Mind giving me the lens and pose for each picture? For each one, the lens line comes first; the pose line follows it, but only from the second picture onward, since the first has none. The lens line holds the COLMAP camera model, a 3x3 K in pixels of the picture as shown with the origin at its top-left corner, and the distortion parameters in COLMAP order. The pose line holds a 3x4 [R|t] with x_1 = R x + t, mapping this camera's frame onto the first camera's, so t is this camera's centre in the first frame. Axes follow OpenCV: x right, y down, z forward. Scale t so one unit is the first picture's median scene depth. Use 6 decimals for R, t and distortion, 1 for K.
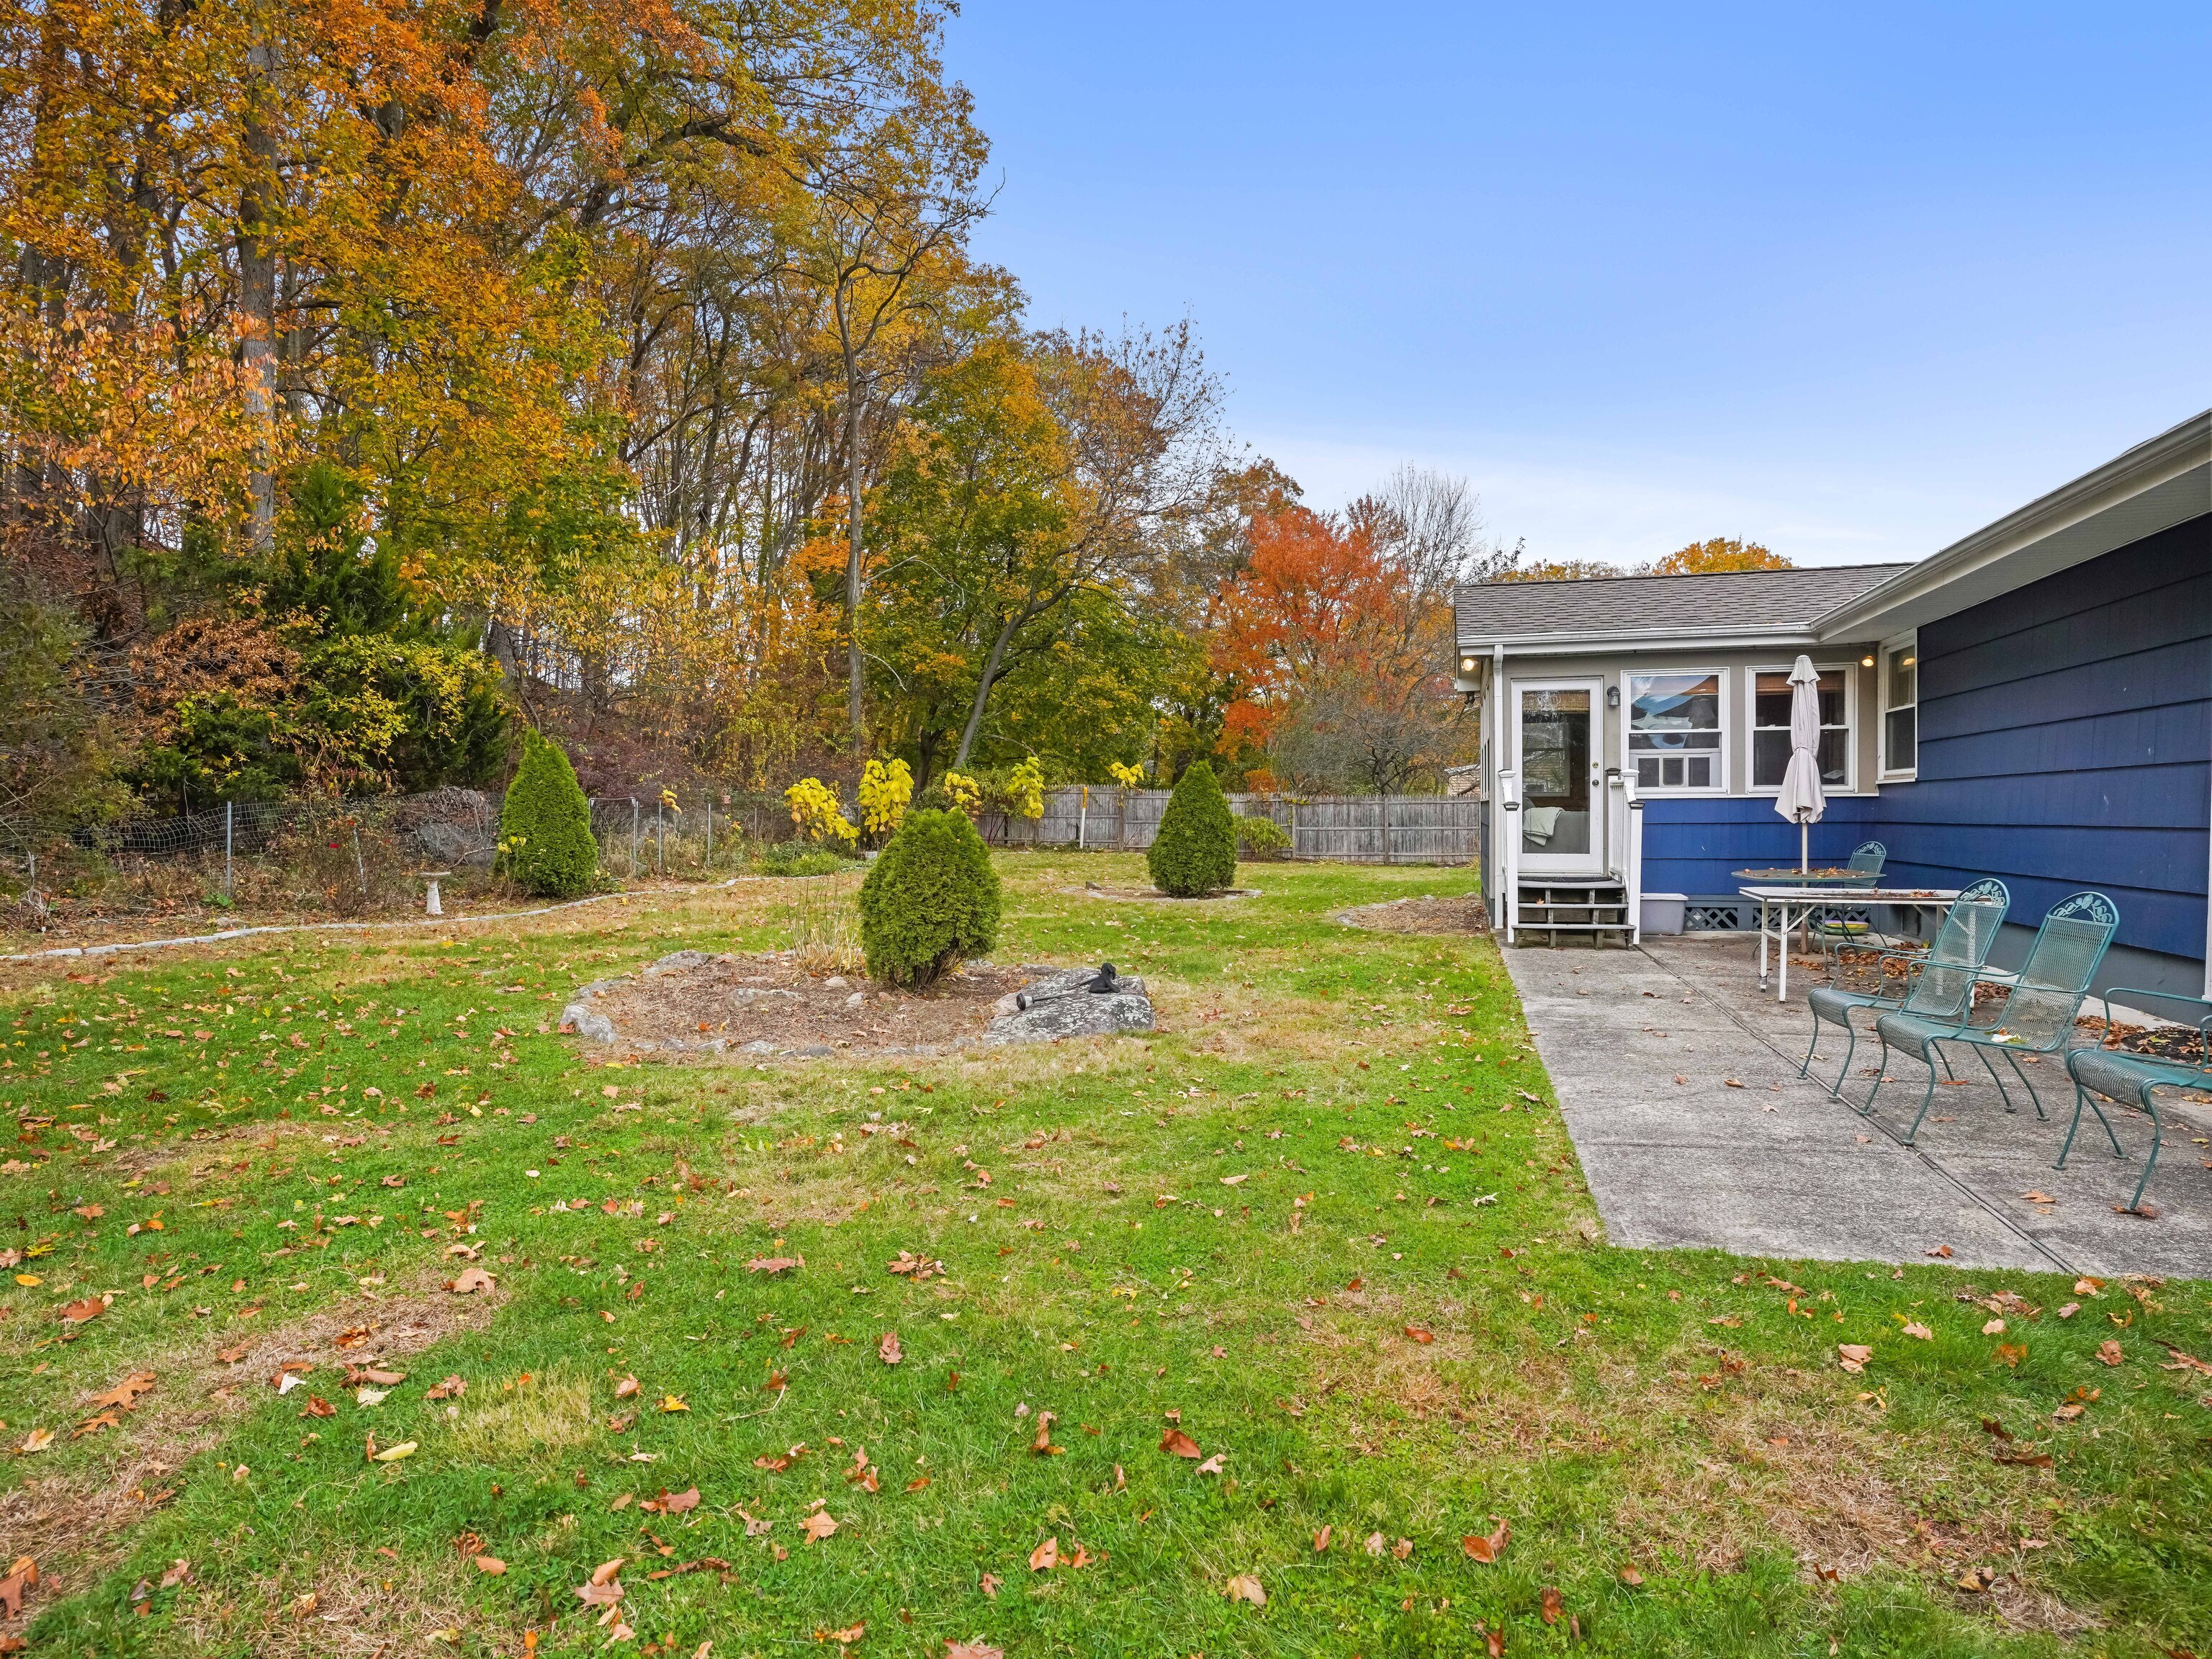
lens RADIAL K [[1213.8, 0, 1106.0], [0, 1213.8, 829.5], [0, 0, 1]] dist [-0.092650, 0.043800]
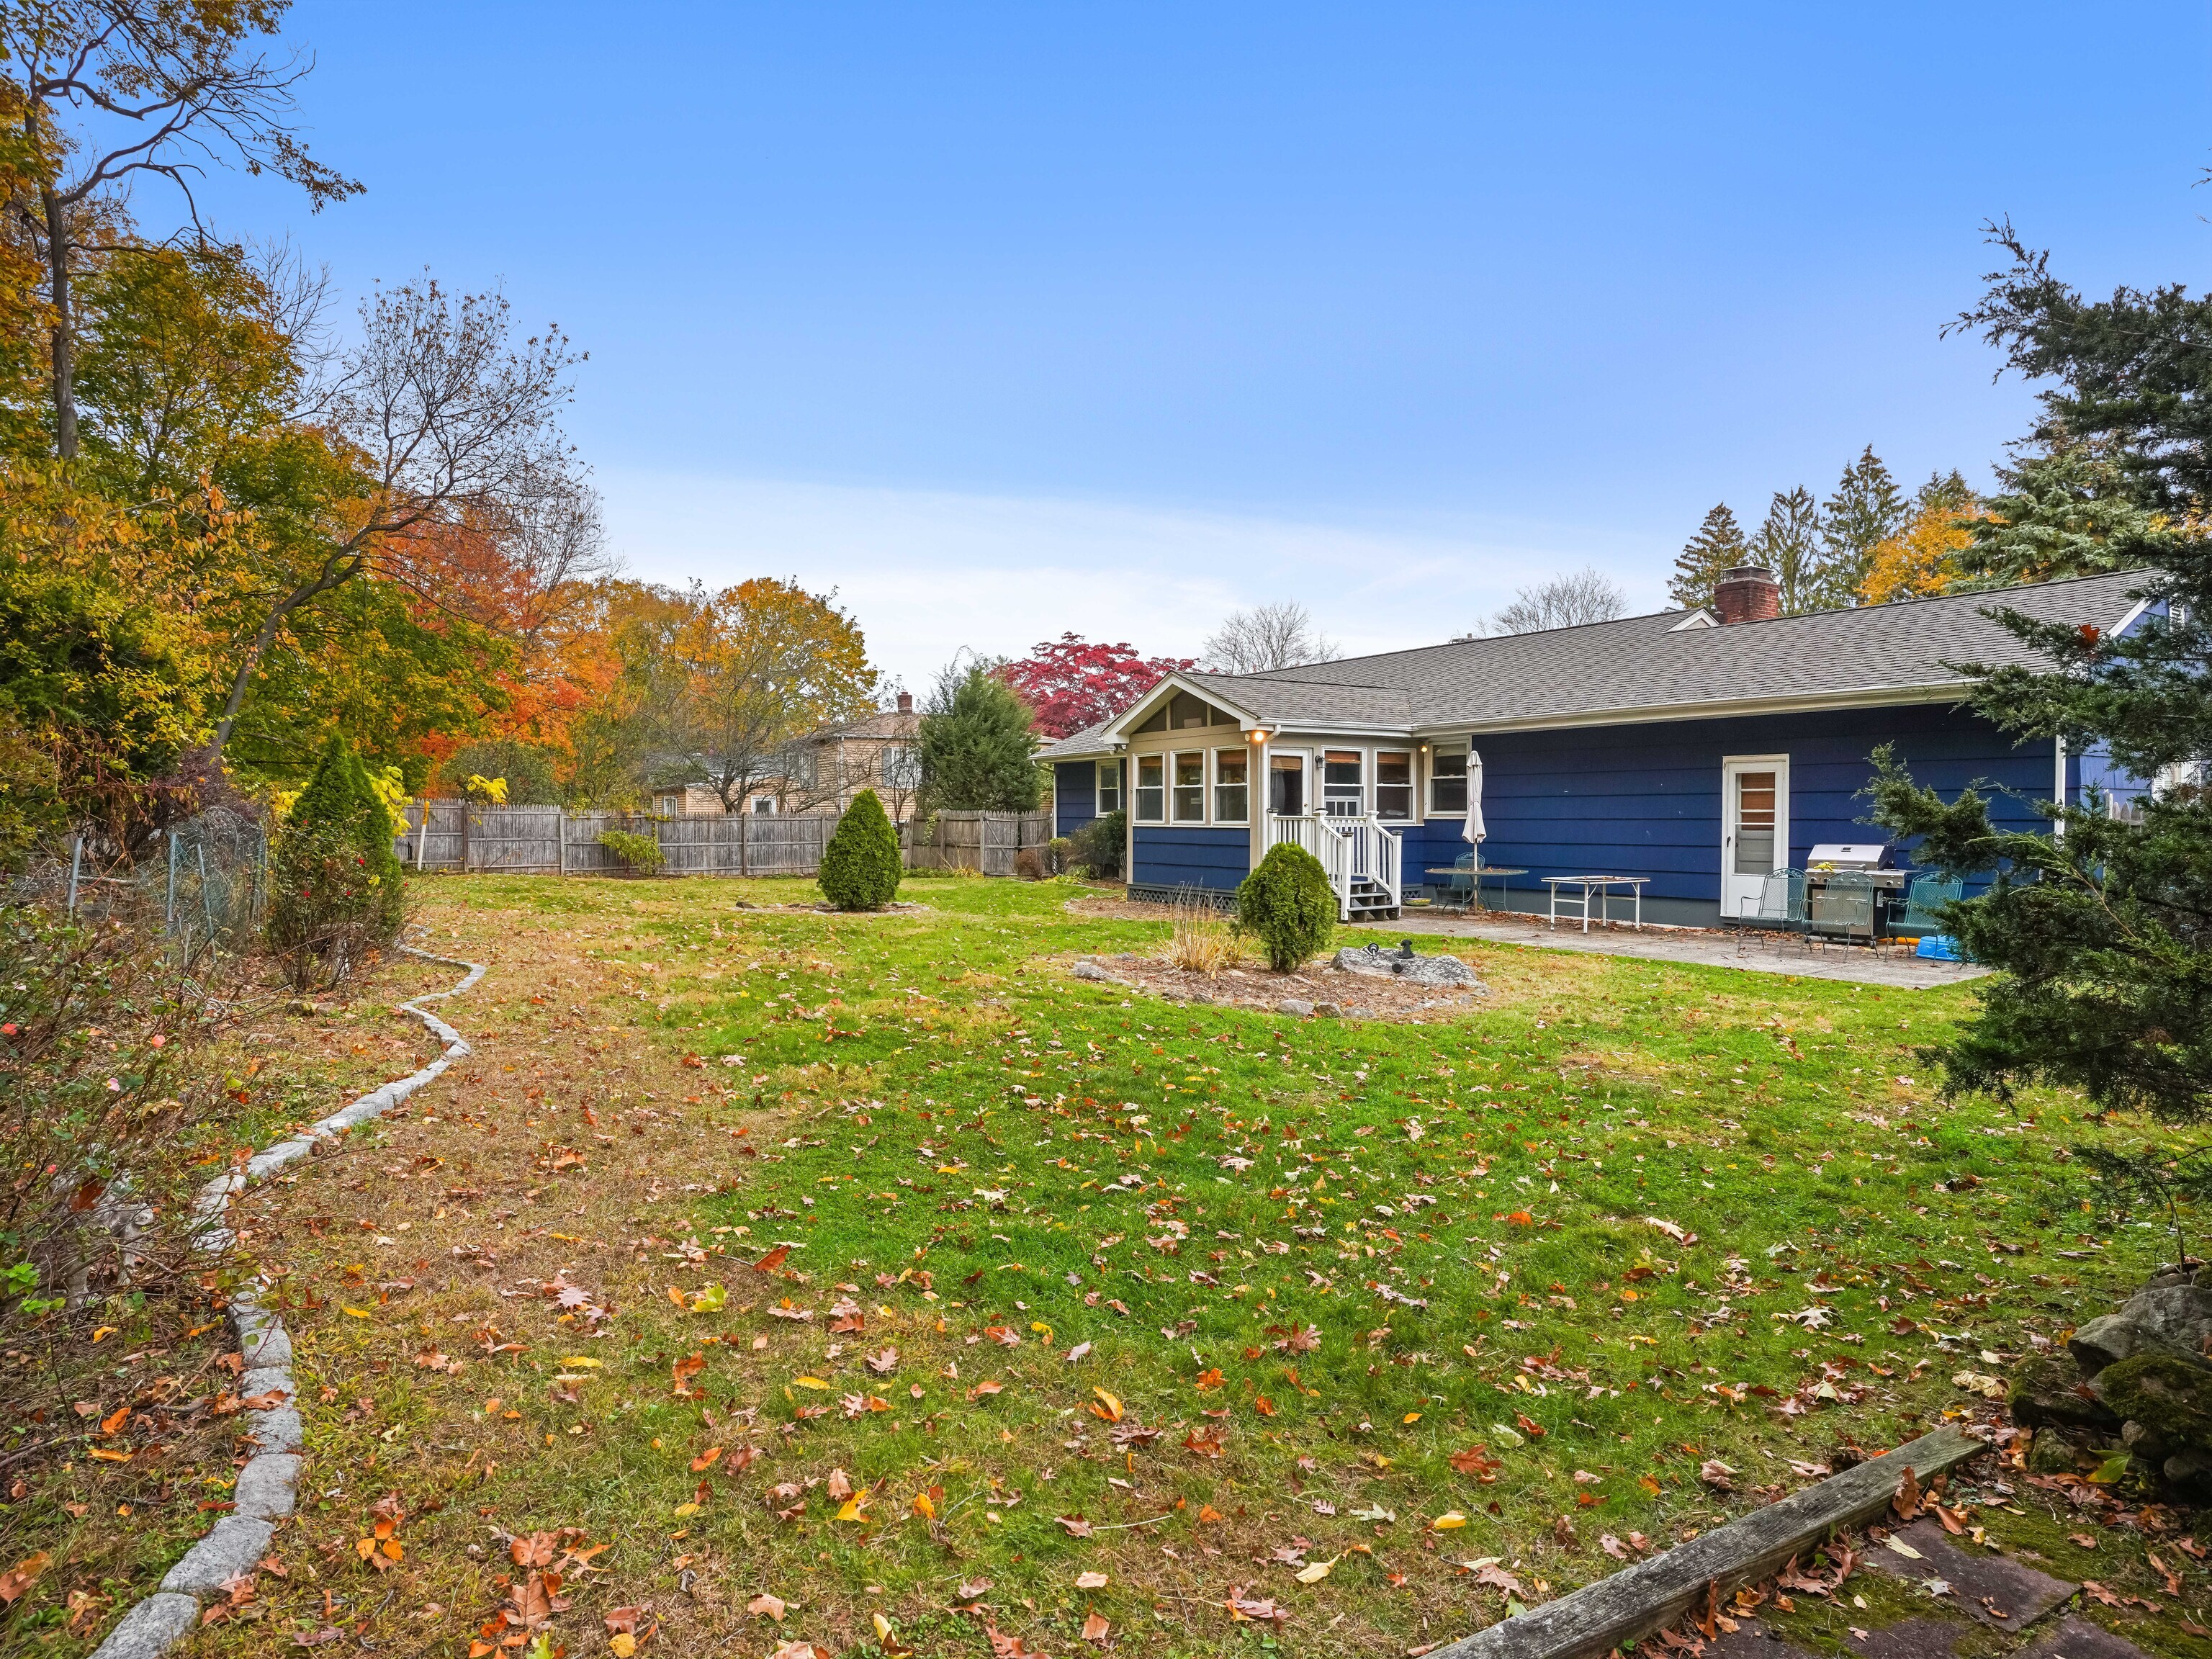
lens RADIAL K [[1213.8, 0, 1106.0], [0, 1213.8, 829.5], [0, 0, 1]] dist [-0.092650, 0.043800]
pose [[0.659401, -0.006339, 0.751764, -0.934021], [0.010241, 0.999947, -0.000551, -0.025146], [-0.751721, 0.008062, 0.659432, 0.164617]]
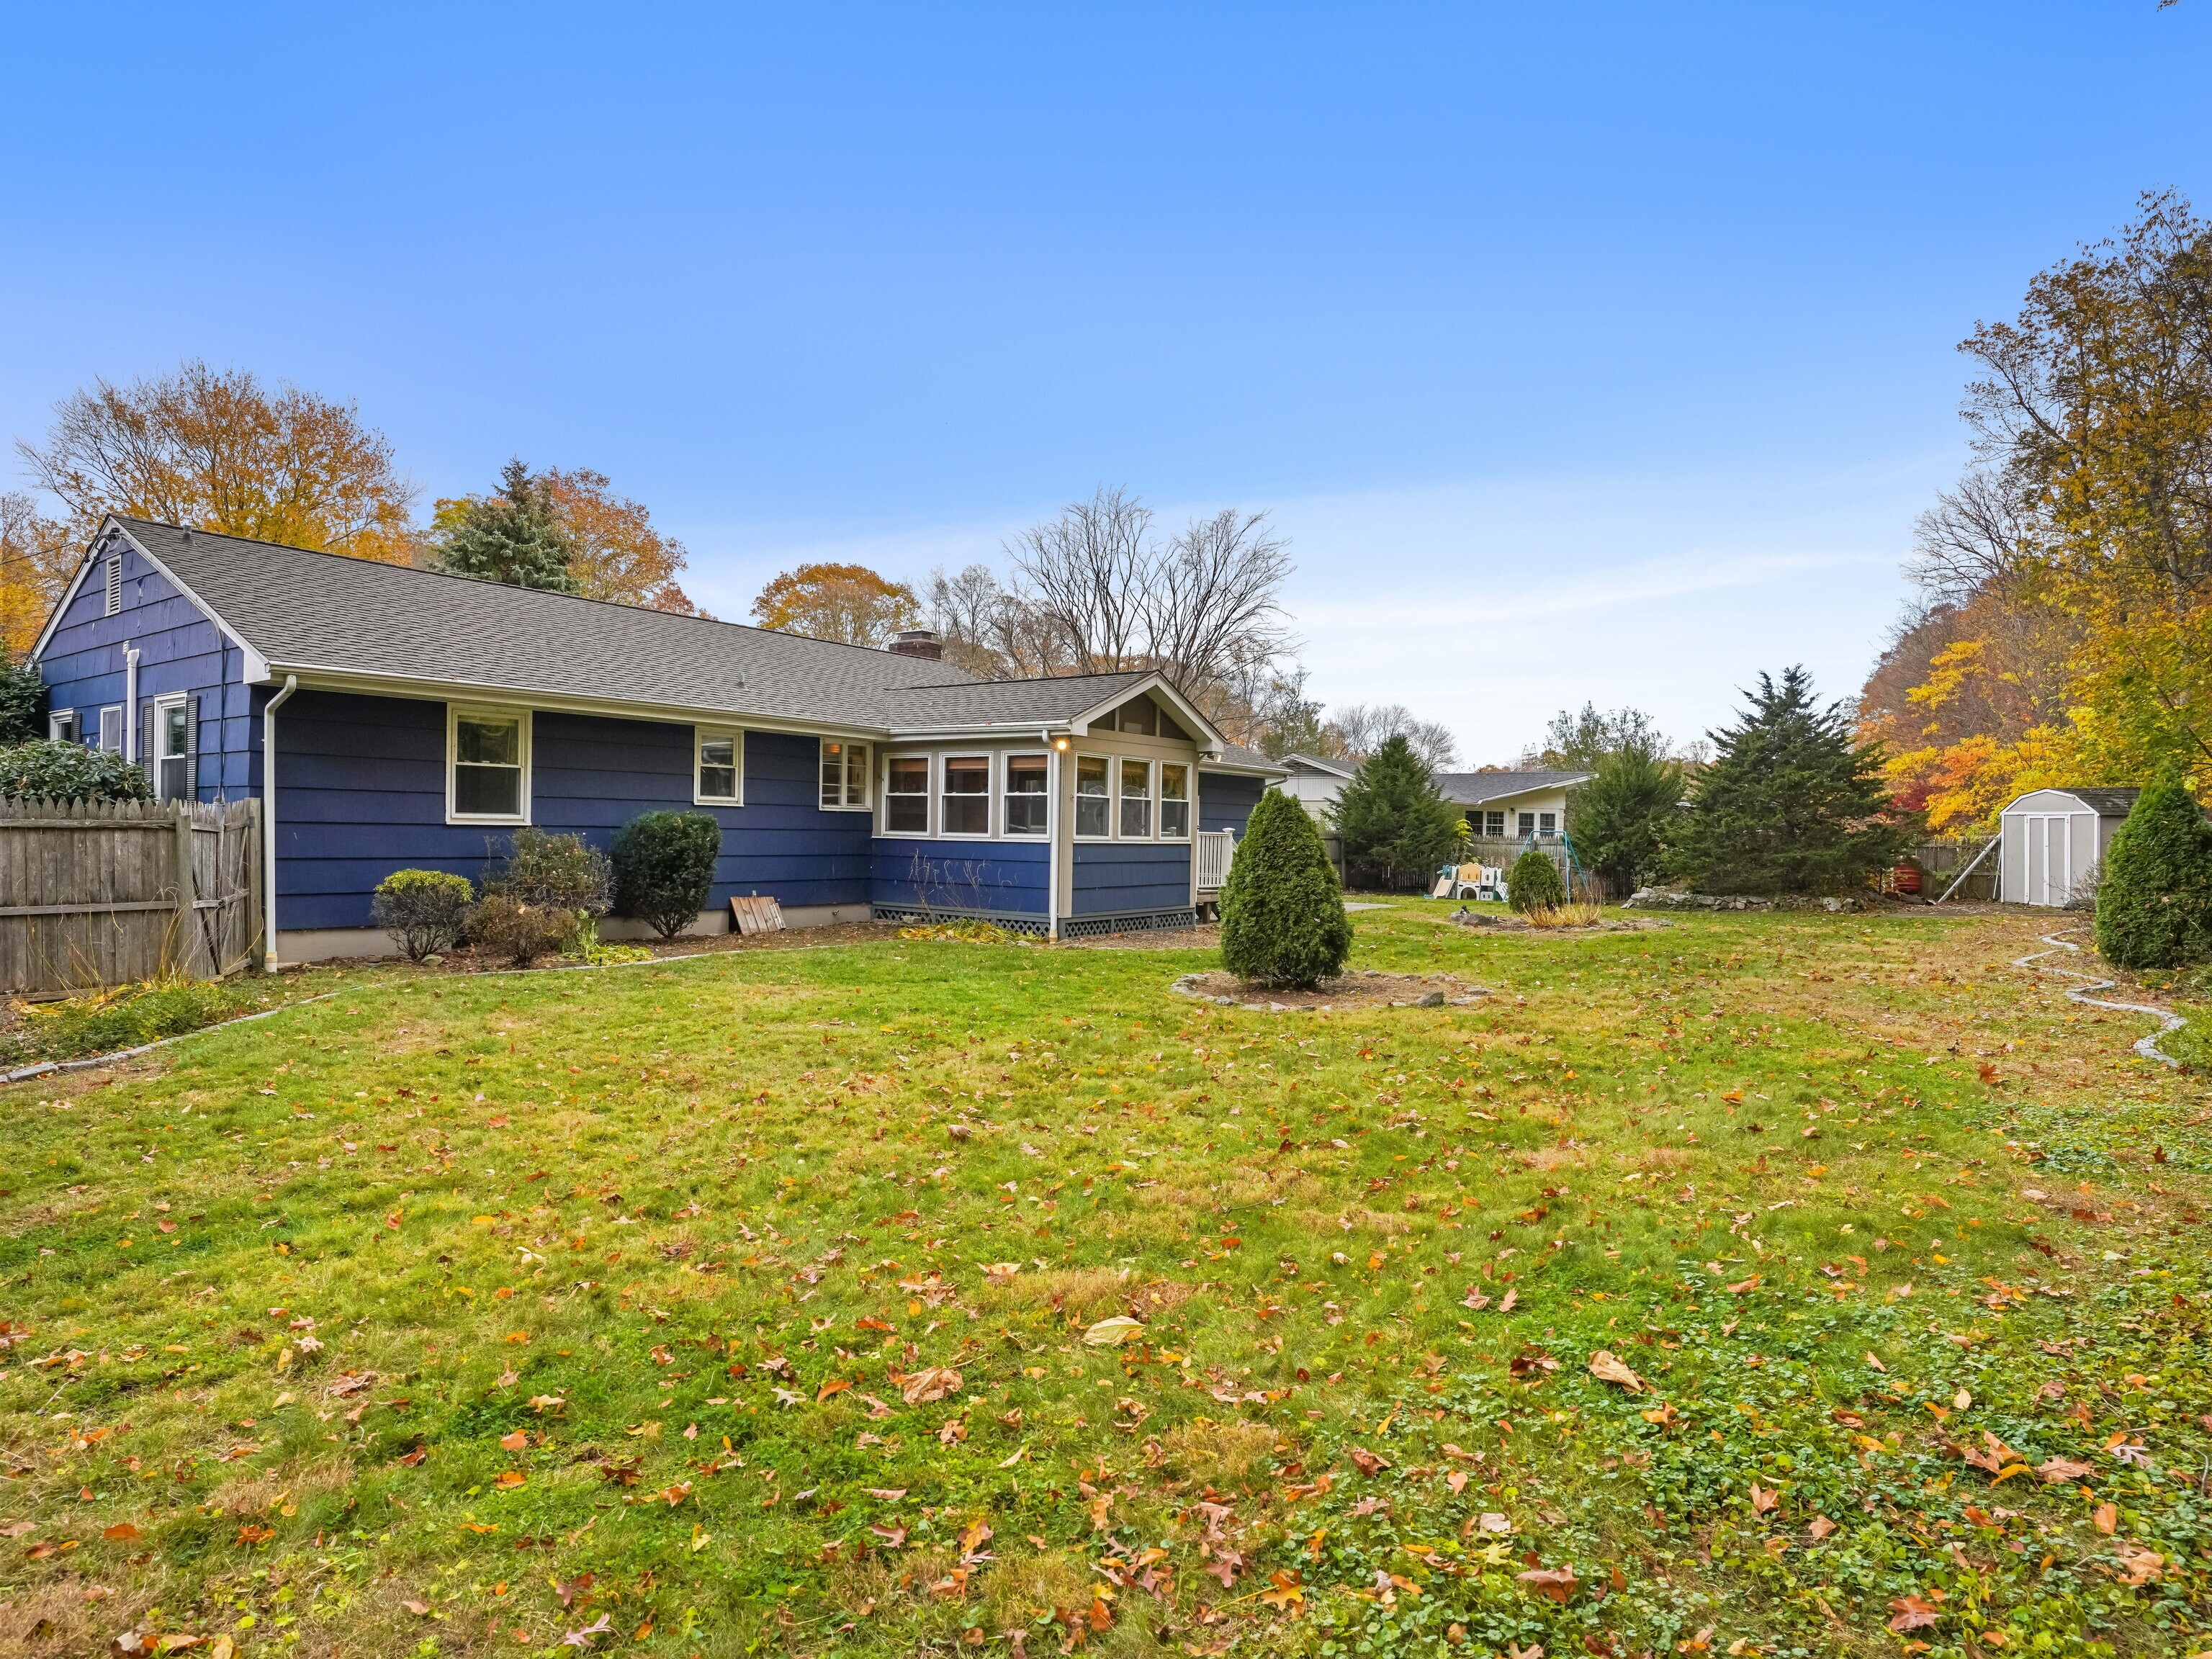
lens RADIAL K [[1213.8, 0, 1106.0], [0, 1213.8, 829.5], [0, 0, 1]] dist [-0.092650, 0.043800]
pose [[-0.937706, -0.019549, 0.346880, -0.120261], [-0.010195, 0.999534, 0.028770, -0.087395], [-0.347281, 0.023441, -0.937468, 2.566181]]
